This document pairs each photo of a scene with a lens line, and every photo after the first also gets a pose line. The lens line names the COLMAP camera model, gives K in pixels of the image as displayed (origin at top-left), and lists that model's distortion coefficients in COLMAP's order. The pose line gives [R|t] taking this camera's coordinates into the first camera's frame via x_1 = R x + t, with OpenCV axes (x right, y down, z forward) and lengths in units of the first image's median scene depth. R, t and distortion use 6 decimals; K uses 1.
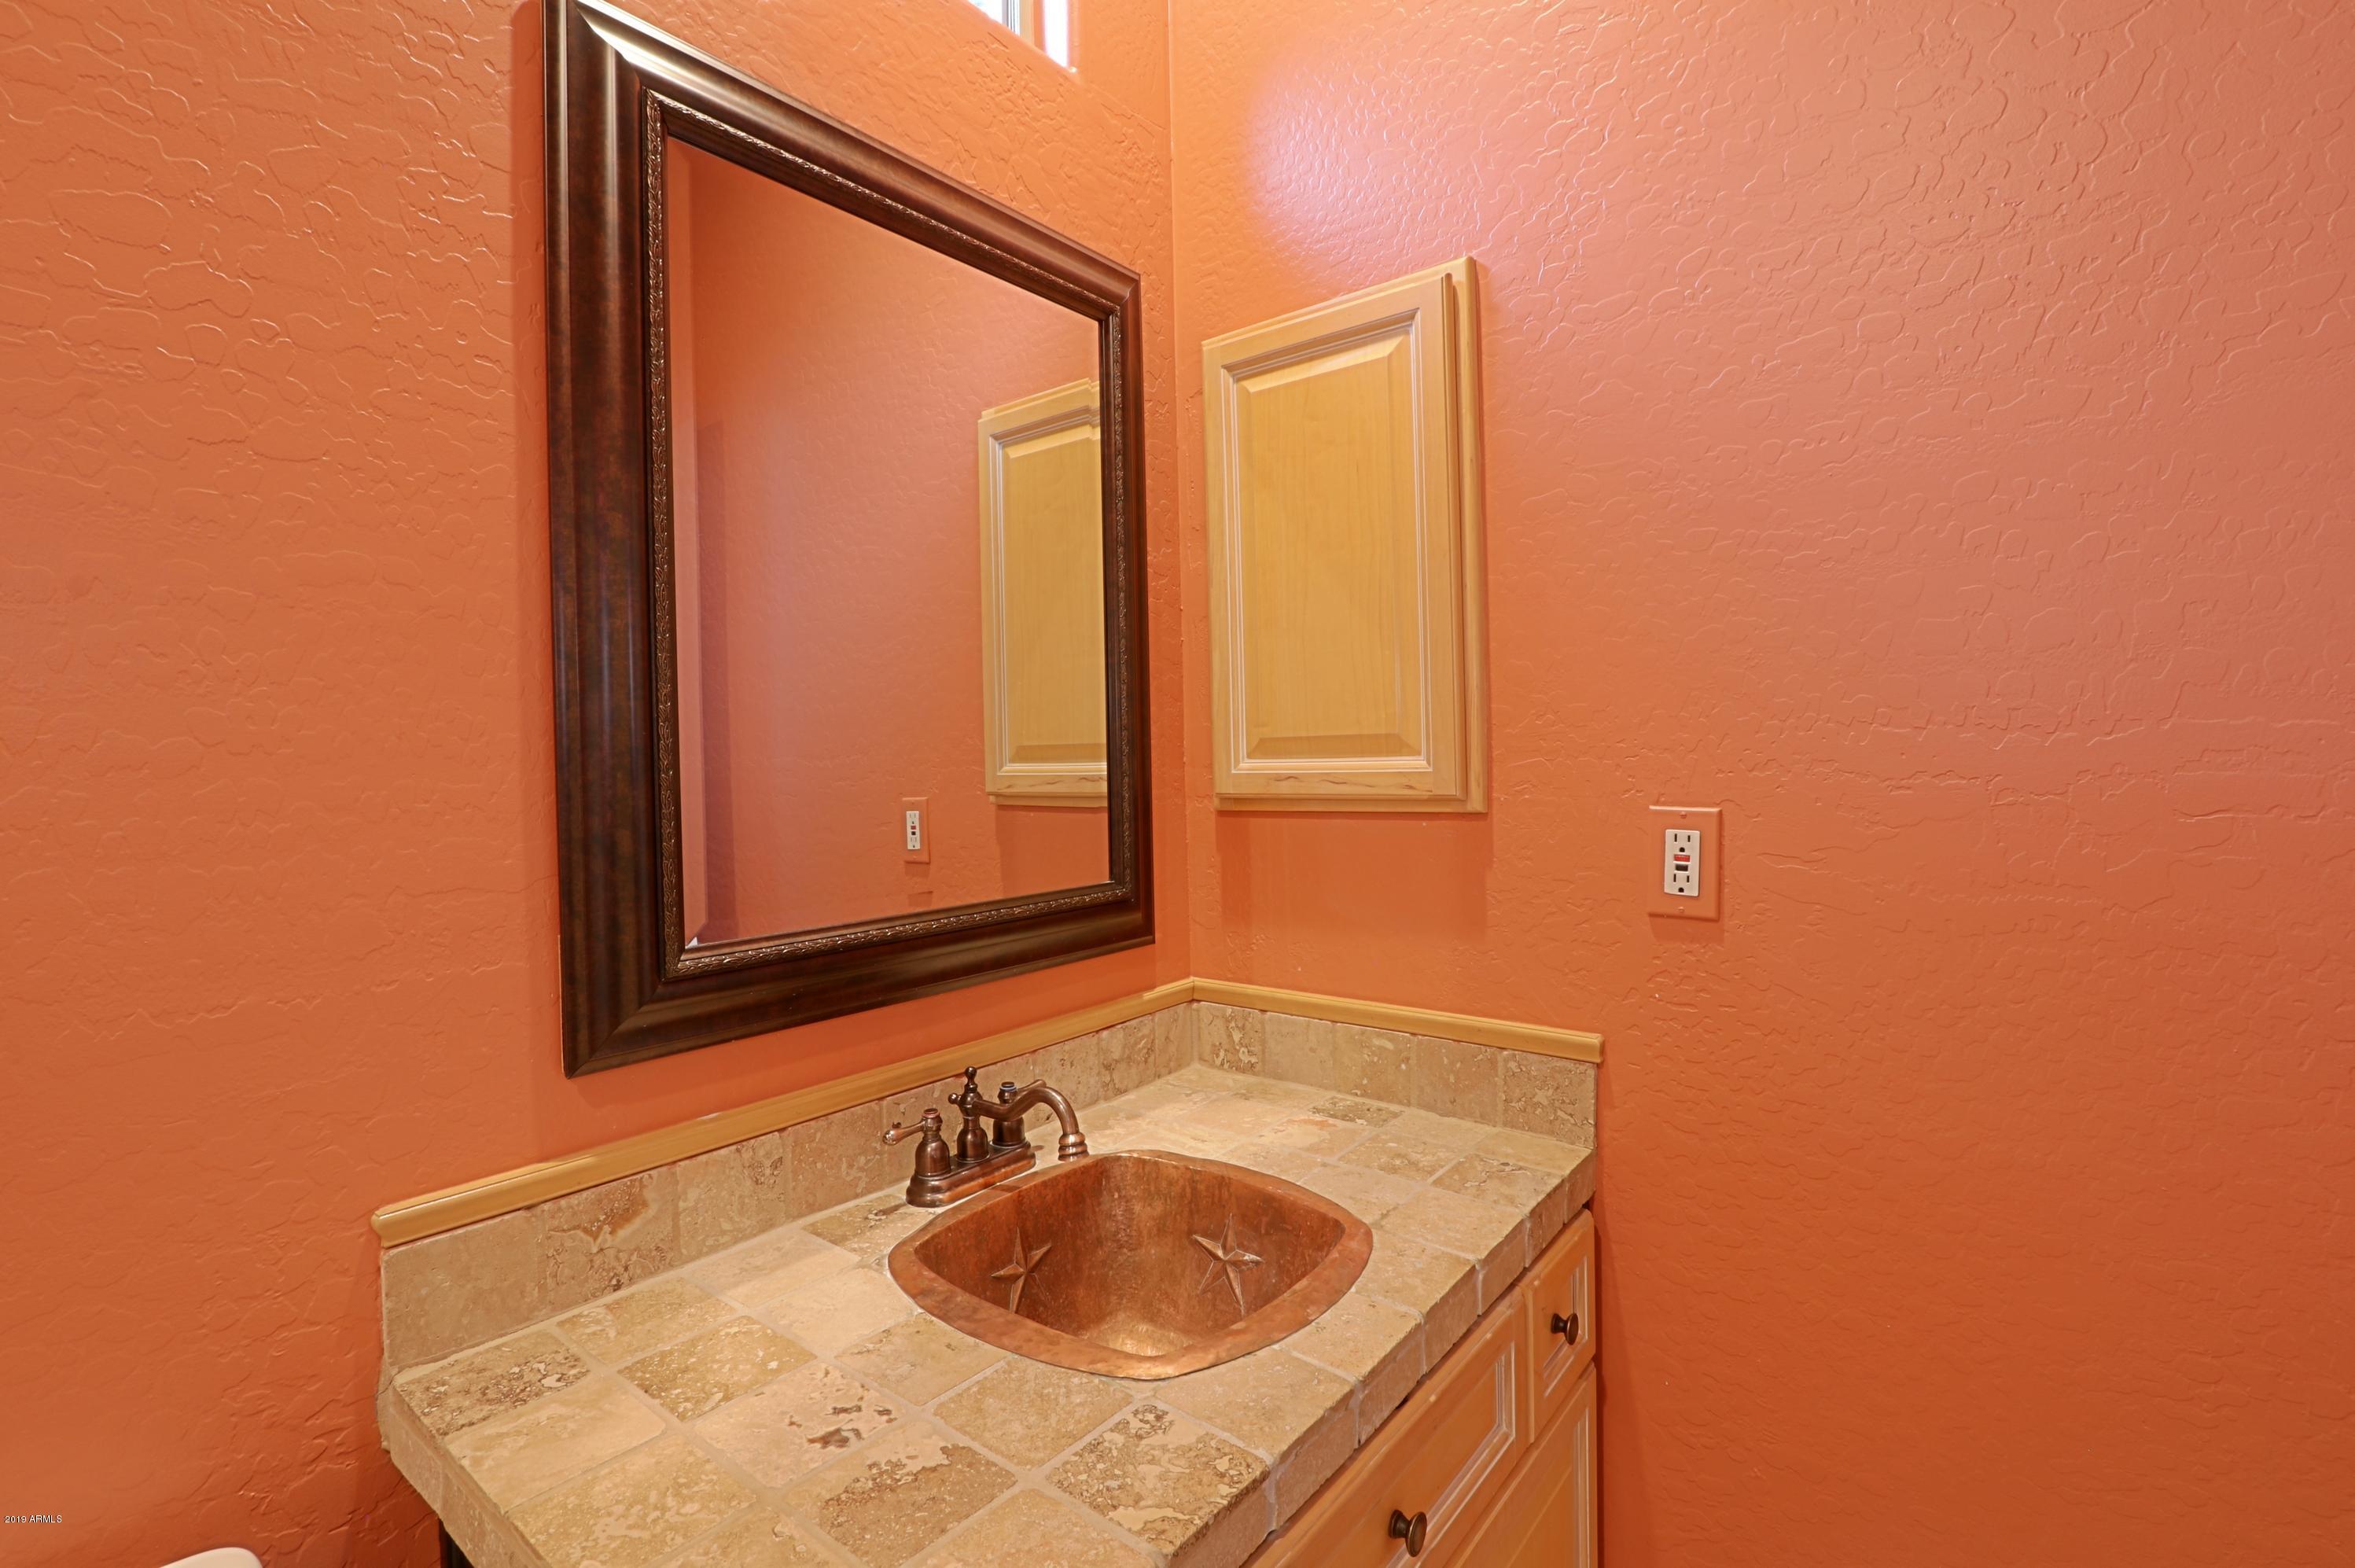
lens RADIAL K [[1072.8, 0, 1172.5], [0, 1072.8, 763.9], [0, 0, 1]] dist [-0.025197, 0.006291]
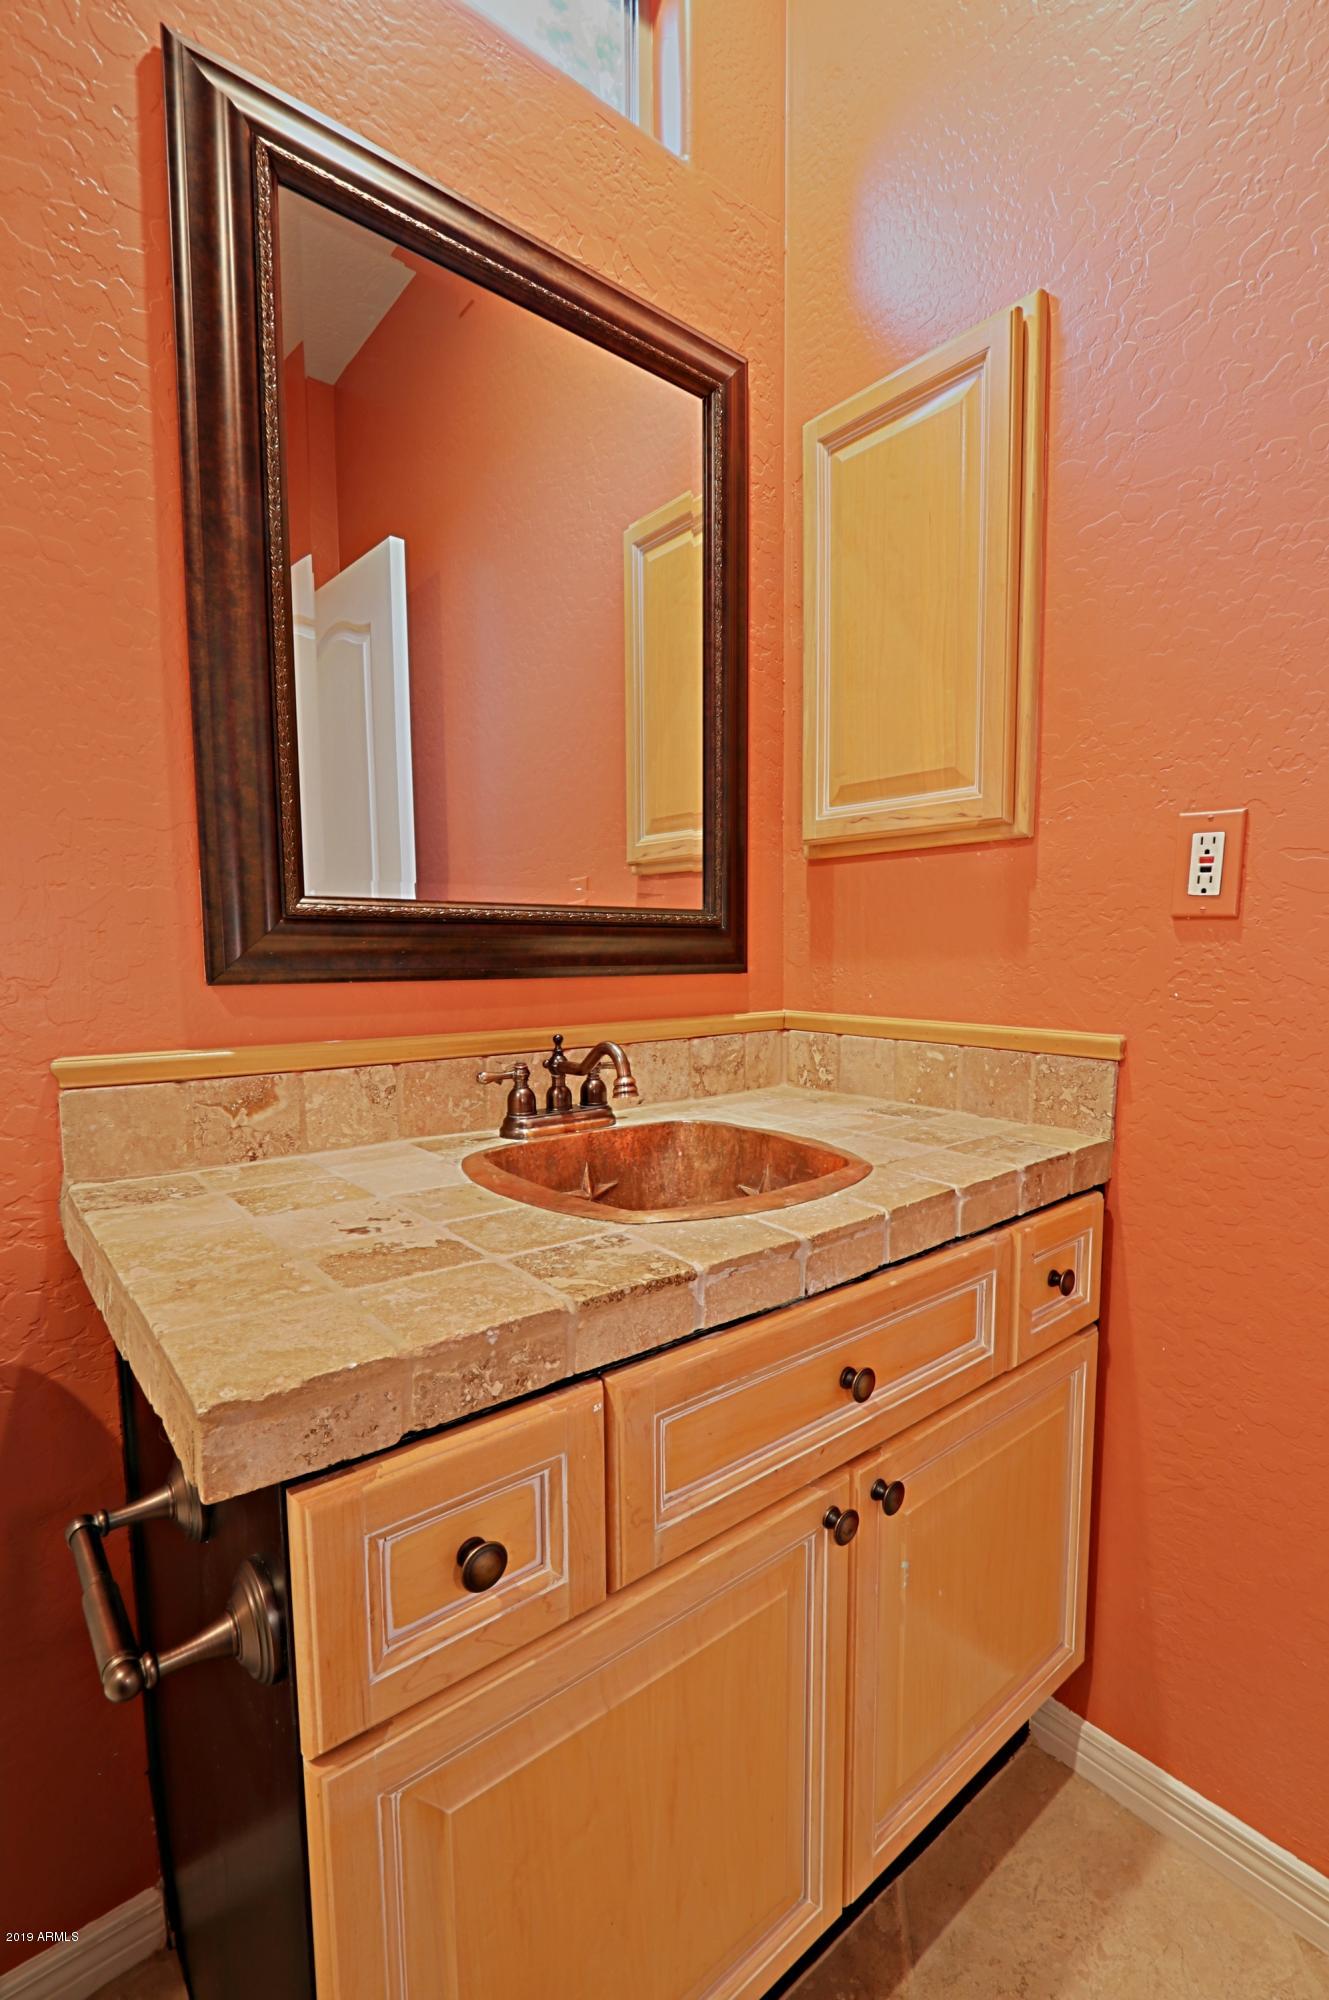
lens RADIAL K [[916.8, 0, 734.0], [0, 916.8, 1035.6], [0, 0, 1]] dist [-0.018081, 0.003682]
pose [[0.986711, 0.037906, -0.158004, 0.166166], [-0.023497, 0.995473, 0.092089, 0.186758], [0.160780, -0.087153, 0.983135, 0.029168]]
